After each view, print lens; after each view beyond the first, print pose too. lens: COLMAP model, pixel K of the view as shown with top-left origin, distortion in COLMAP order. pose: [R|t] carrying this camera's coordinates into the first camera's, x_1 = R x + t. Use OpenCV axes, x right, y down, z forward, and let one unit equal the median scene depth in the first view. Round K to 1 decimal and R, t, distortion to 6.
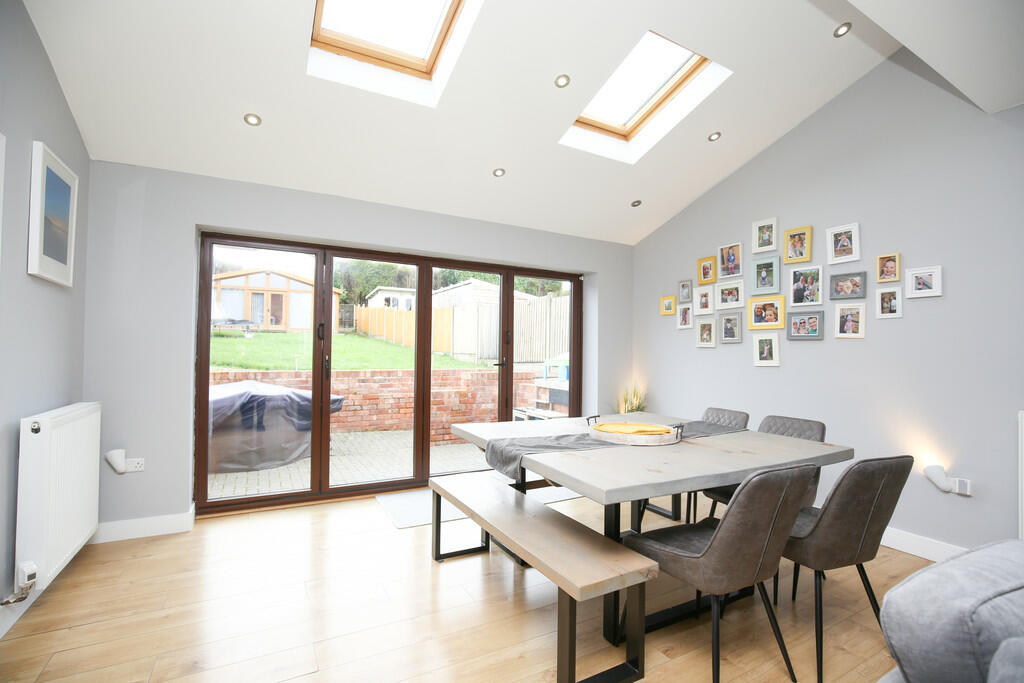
lens RADIAL K [[467.2, 0, 513.0], [0, 467.2, 342.7], [0, 0, 1]] dist [-0.004239, -0.000182]
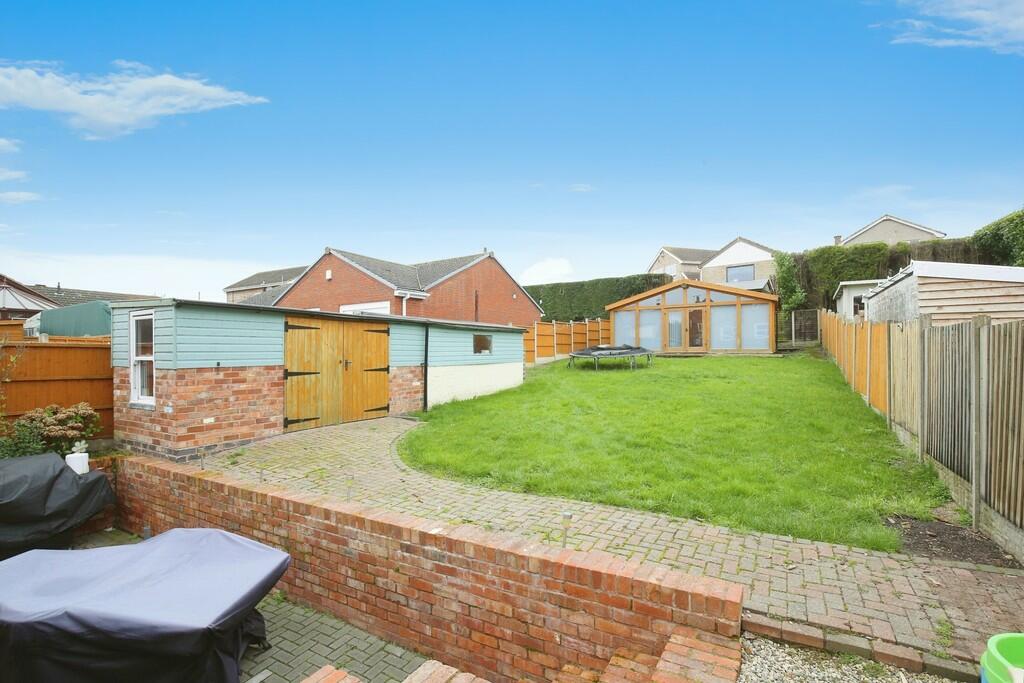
lens RADIAL K [[467.2, 0, 512.3], [0, 467.2, 351.4], [0, 0, 1]] dist [-0.004239, -0.000182]
pose [[0.521491, -0.015005, -0.853125, 0.159237], [0.029696, 0.999559, 0.000571, -0.121850], [0.852740, -0.025632, 0.521706, 0.817866]]
